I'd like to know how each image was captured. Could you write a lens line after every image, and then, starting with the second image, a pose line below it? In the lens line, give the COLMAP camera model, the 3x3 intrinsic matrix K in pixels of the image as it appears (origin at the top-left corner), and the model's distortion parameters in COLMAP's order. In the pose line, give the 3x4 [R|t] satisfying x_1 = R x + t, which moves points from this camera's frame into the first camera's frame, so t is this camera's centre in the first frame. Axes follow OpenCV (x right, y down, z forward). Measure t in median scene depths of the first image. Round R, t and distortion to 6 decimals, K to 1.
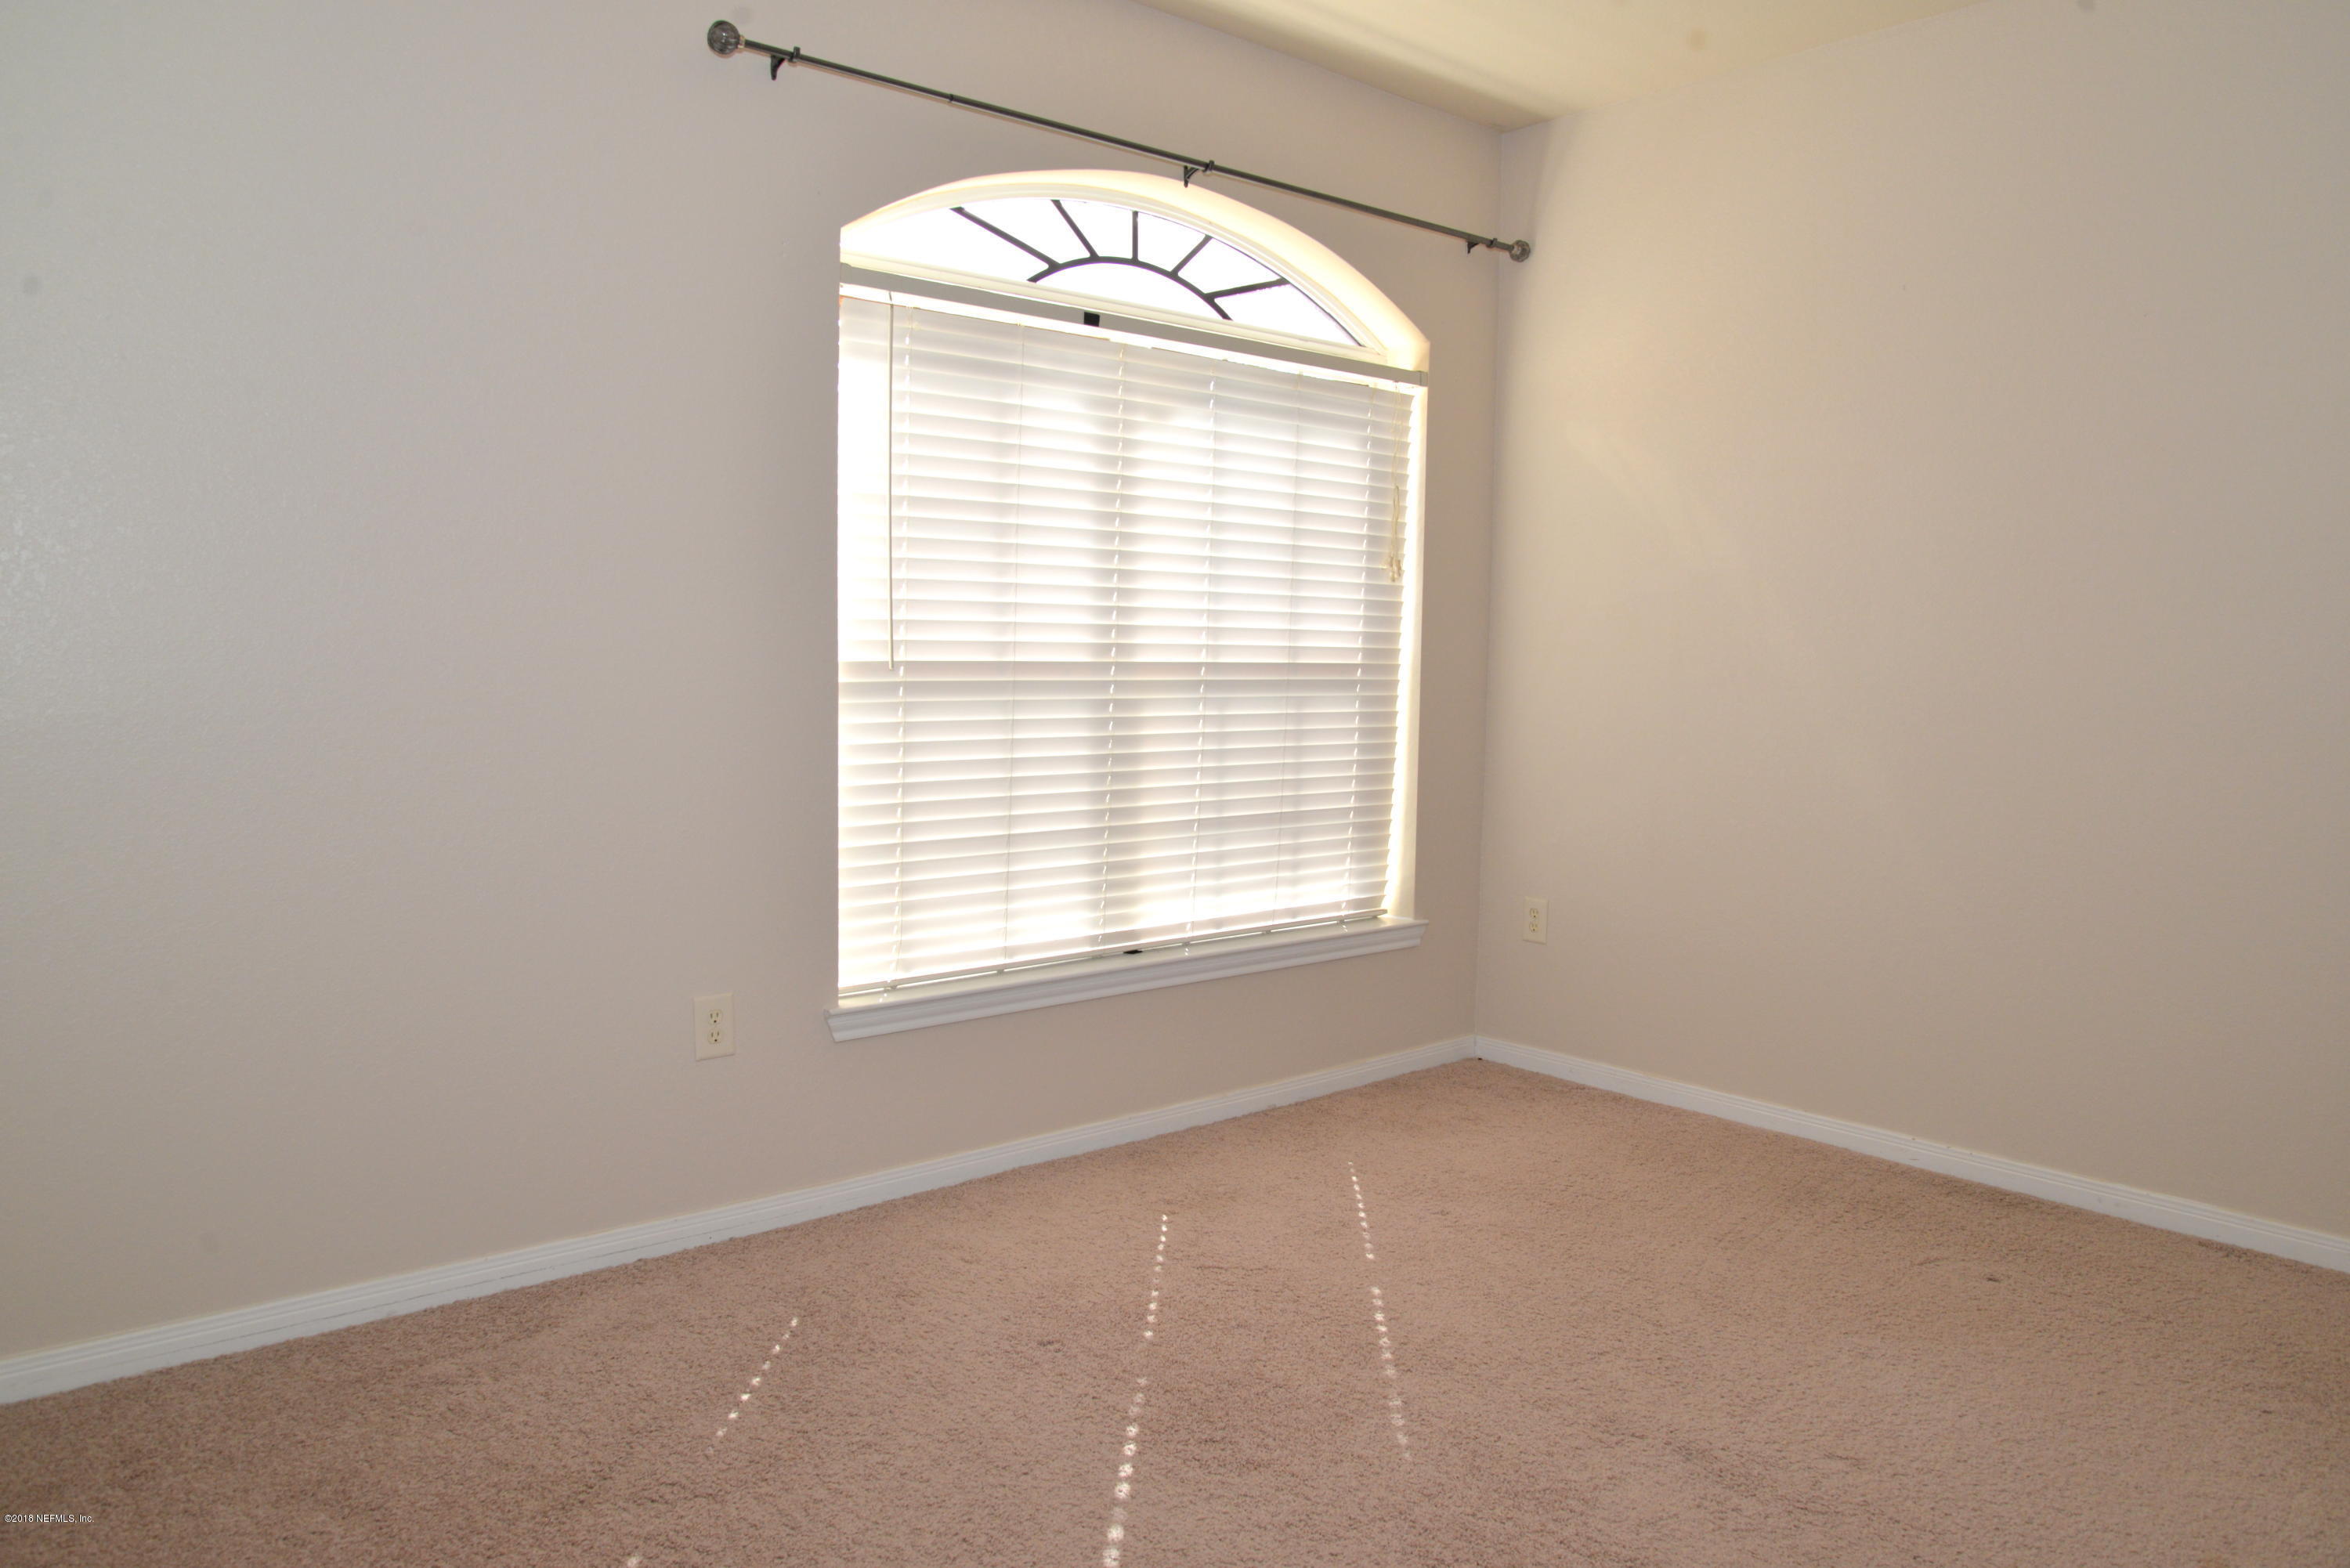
lens RADIAL K [[1620.7, 0, 1175.0], [0, 1620.7, 784.0], [0, 0, 1]] dist [-0.003135, 0.000417]
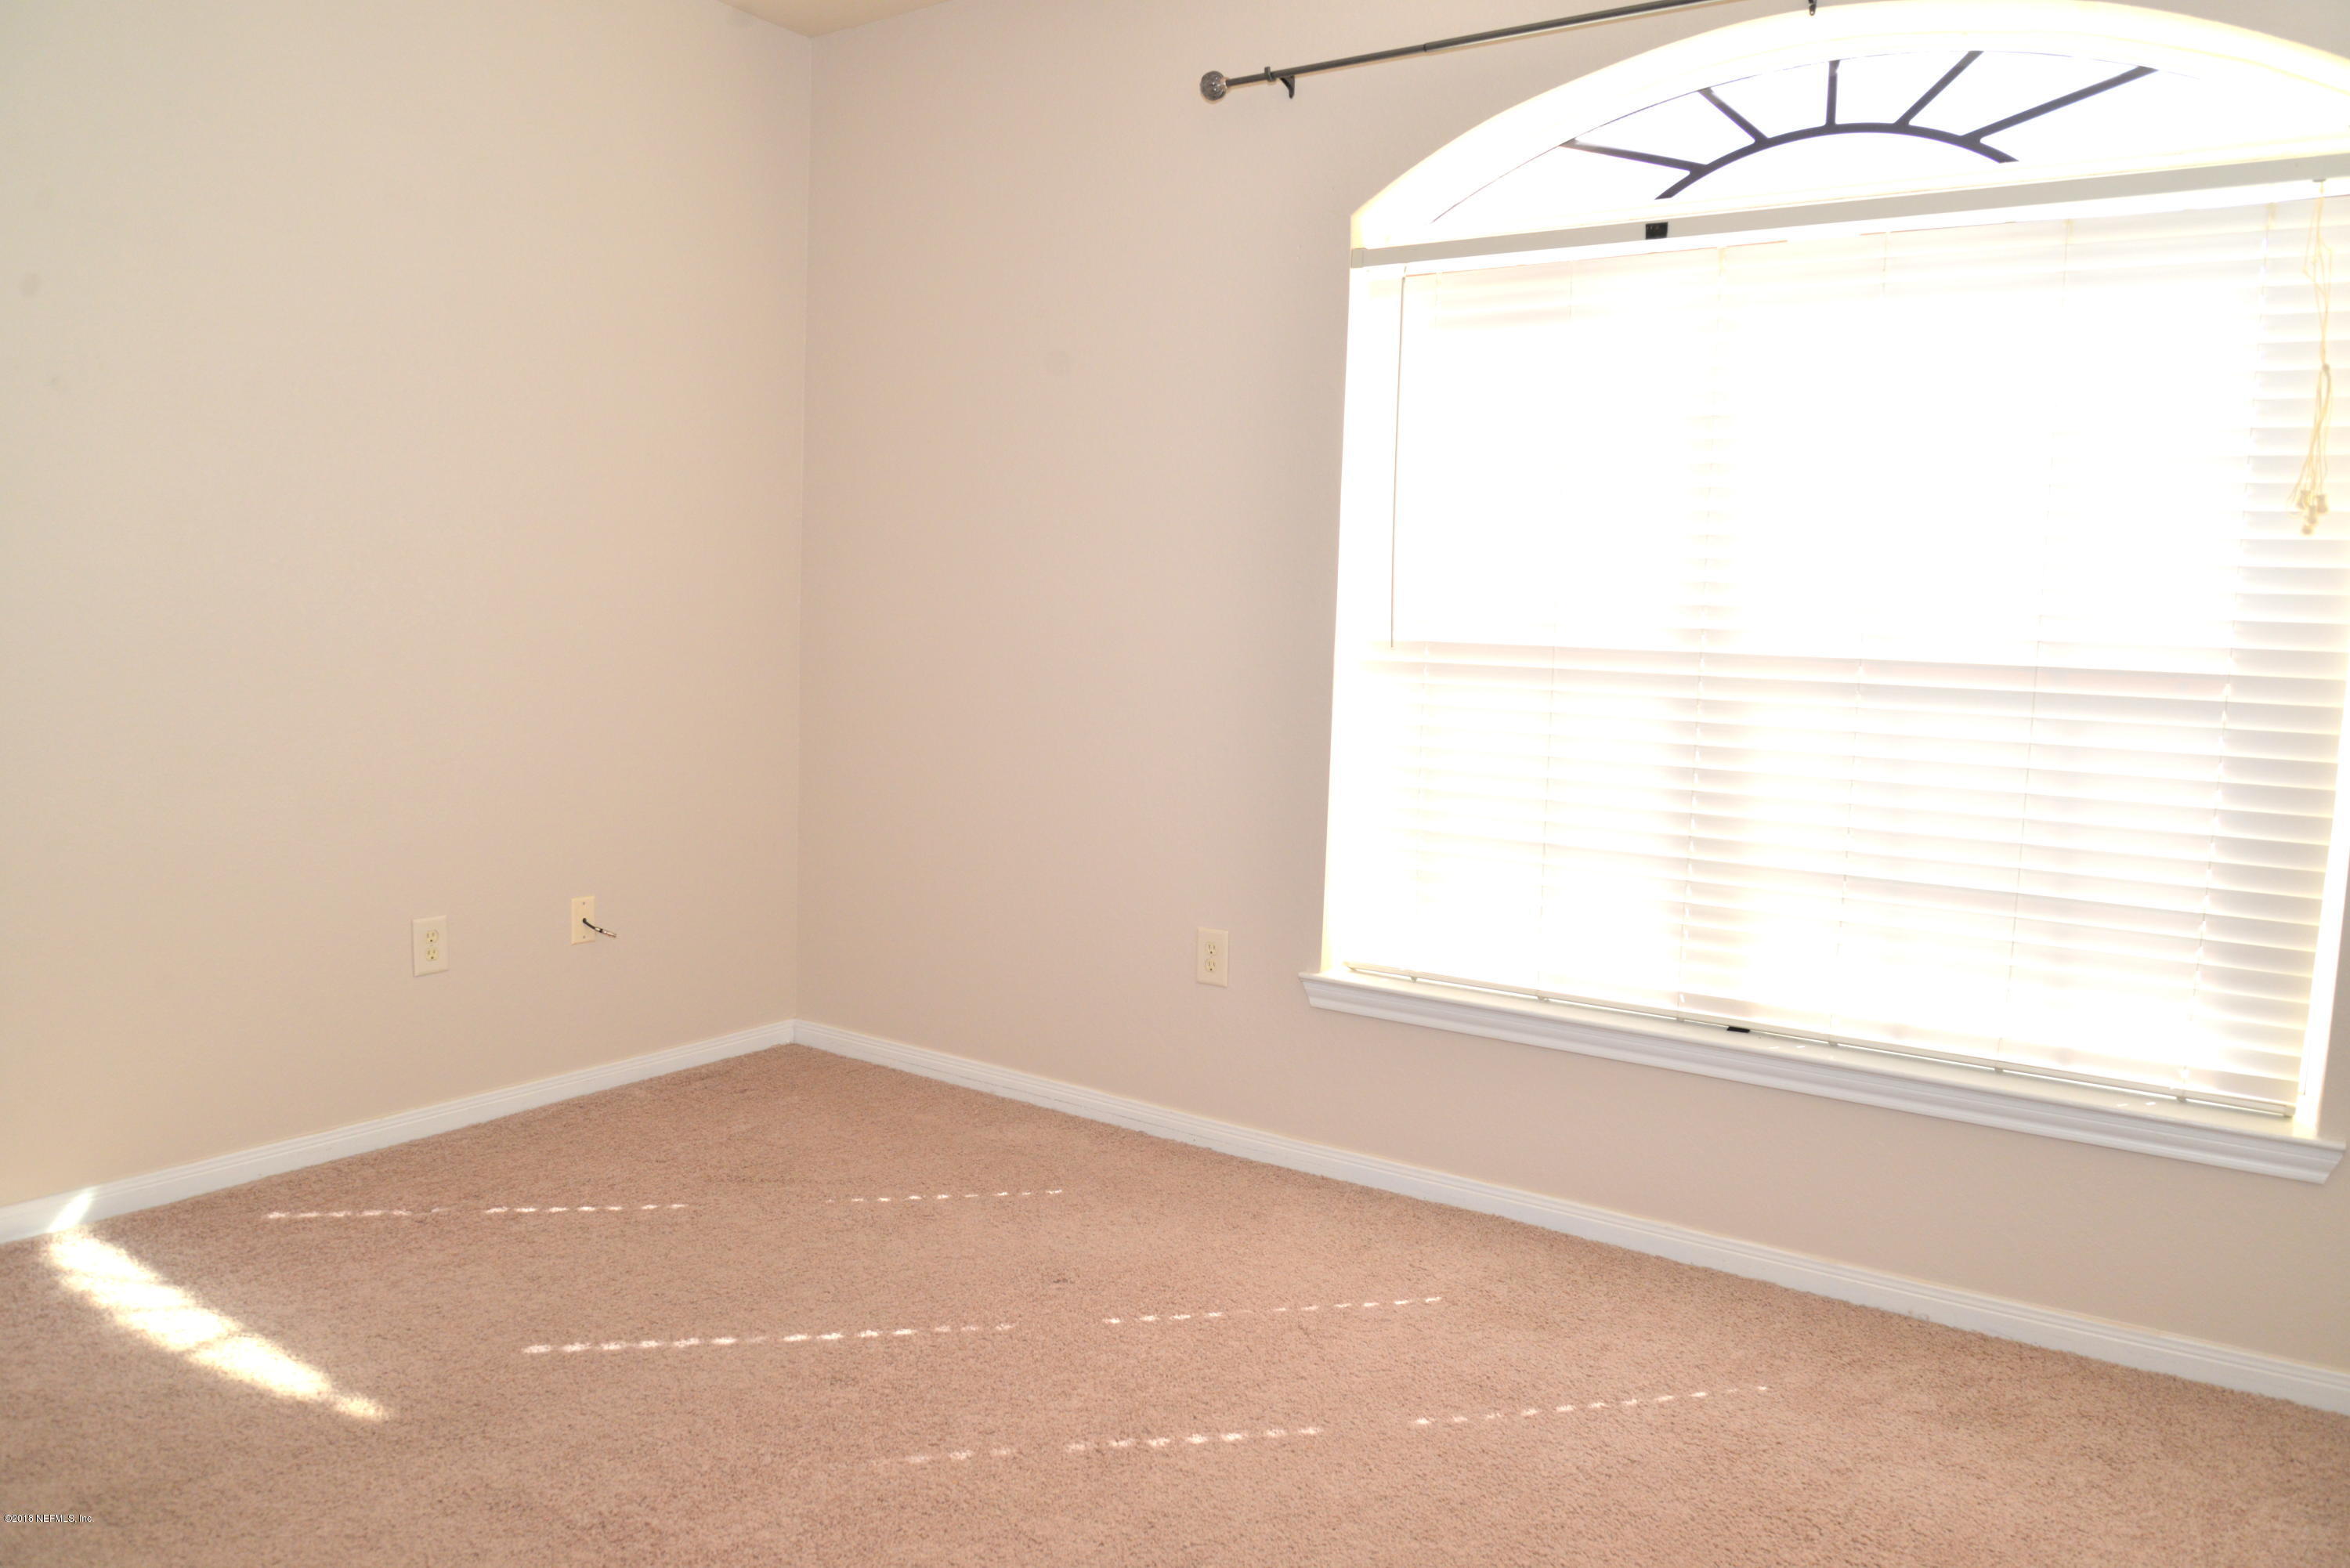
lens RADIAL K [[1635.6, 0, 1174.6], [0, 1635.6, 752.7], [0, 0, 1]] dist [-0.008218, -0.002970]
pose [[0.287302, 0.077227, -0.954722, 0.643995], [-0.110248, 0.992786, 0.047129, -0.034802], [0.951474, 0.091716, 0.293743, 0.516006]]
